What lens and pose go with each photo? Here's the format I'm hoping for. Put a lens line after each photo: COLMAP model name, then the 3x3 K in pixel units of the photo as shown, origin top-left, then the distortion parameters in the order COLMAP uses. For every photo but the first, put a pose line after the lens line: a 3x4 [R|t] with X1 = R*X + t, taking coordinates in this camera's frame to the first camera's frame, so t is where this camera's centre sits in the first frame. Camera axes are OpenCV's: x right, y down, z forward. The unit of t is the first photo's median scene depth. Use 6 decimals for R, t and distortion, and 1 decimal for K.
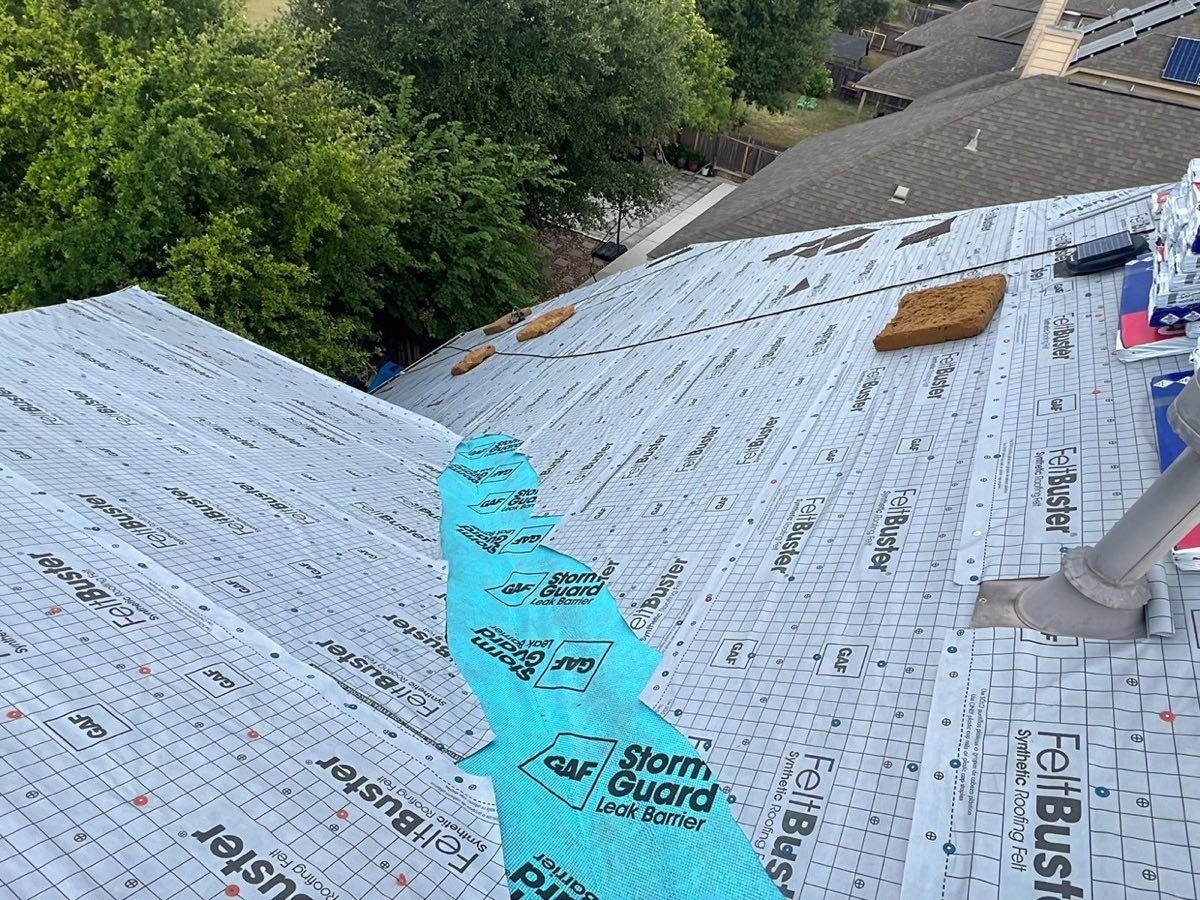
lens RADIAL K [[701.1, 0, 602.1], [0, 701.1, 458.5], [0, 0, 1]] dist [-0.004564, 0.000297]
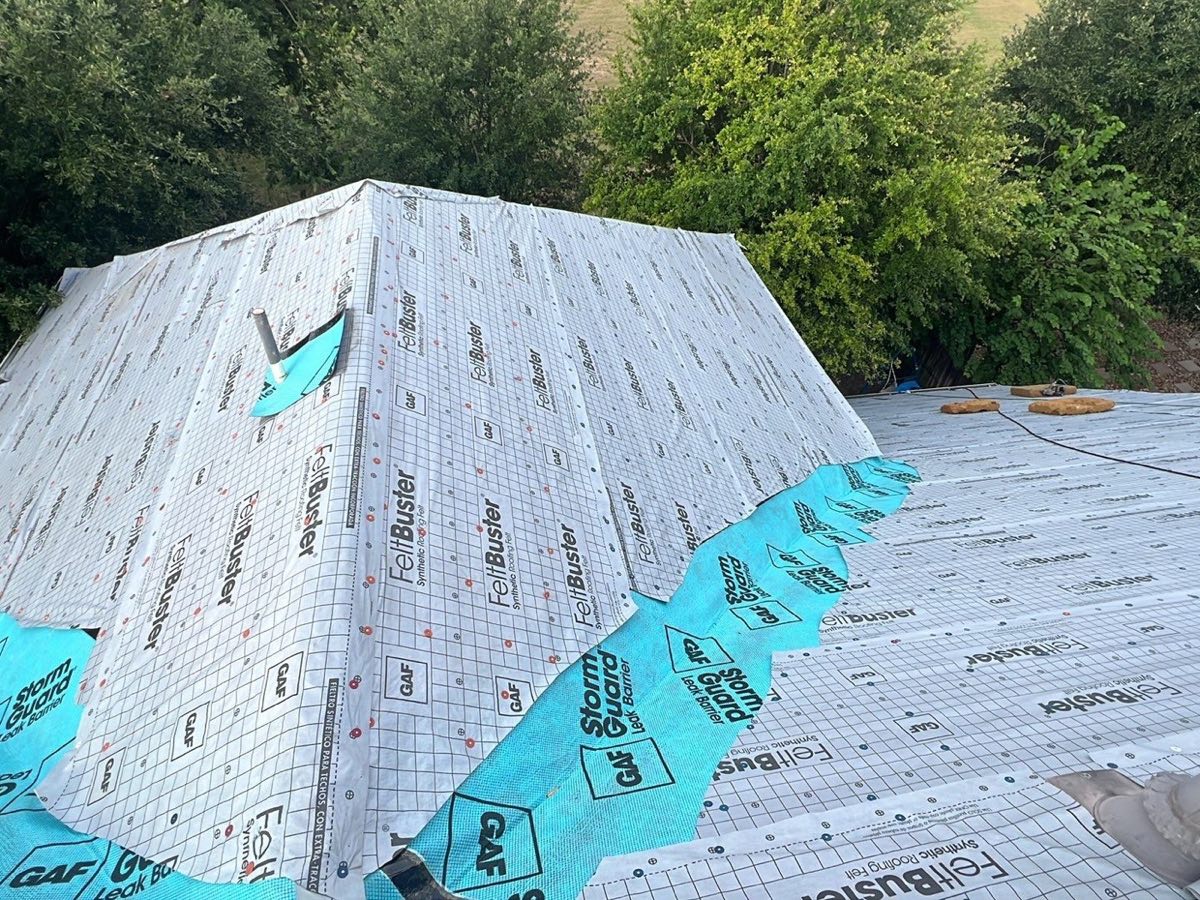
lens RADIAL K [[701.1, 0, 602.1], [0, 701.1, 458.5], [0, 0, 1]] dist [-0.004564, 0.000297]
pose [[0.640795, 0.478044, -0.600712, 0.386628], [-0.480013, 0.860143, 0.172455, -0.010444], [0.599140, 0.177841, 0.780643, -0.158860]]
